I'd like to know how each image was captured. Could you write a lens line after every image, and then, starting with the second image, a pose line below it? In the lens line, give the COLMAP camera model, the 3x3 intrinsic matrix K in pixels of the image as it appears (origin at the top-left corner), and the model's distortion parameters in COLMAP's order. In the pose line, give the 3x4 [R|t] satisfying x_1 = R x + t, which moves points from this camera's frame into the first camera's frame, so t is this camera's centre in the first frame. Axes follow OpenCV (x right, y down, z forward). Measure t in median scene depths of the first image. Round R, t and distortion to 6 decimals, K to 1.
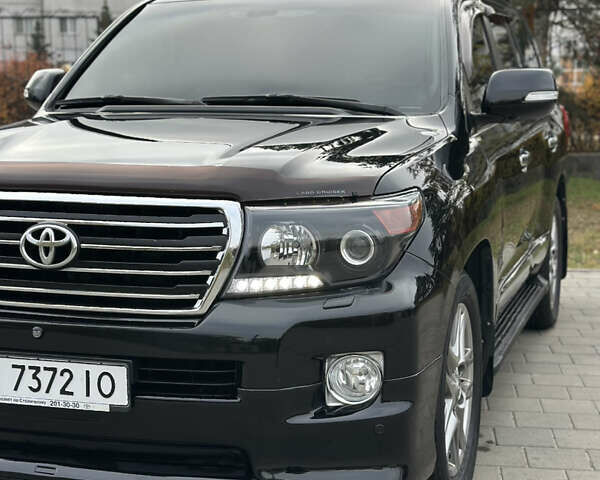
lens RADIAL K [[1115.5, 0, 300.0], [0, 1115.5, 240.0], [0, 0, 1]] dist [0.174516, -0.083726]
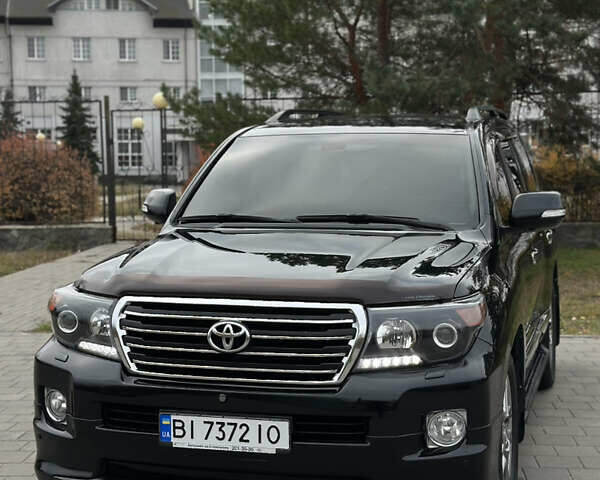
lens RADIAL K [[1115.5, 0, 300.0], [0, 1115.5, 240.0], [0, 0, 1]] dist [0.174516, -0.083726]
pose [[0.999272, -0.010147, 0.036765, -0.184869], [0.012071, 0.998549, -0.052484, -0.042171], [-0.036179, 0.052890, 0.997945, -0.429099]]
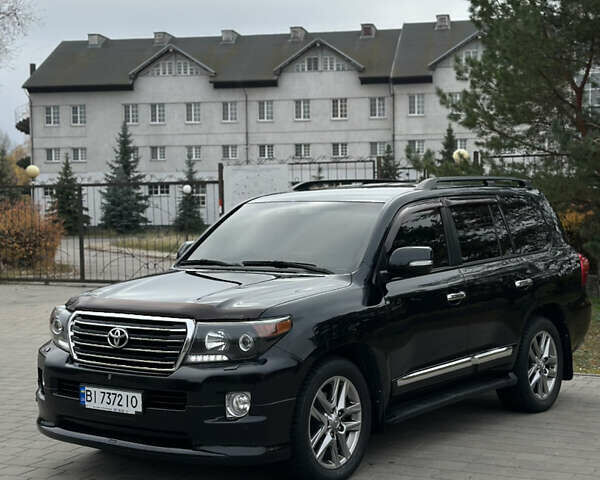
lens RADIAL K [[1115.5, 0, 300.0], [0, 1115.5, 240.0], [0, 0, 1]] dist [0.174516, -0.083726]
pose [[0.947525, 0.003033, -0.319666, 0.822640], [-0.033750, 0.995316, -0.090594, 0.001568], [0.317894, 0.096628, 0.943189, -0.985631]]
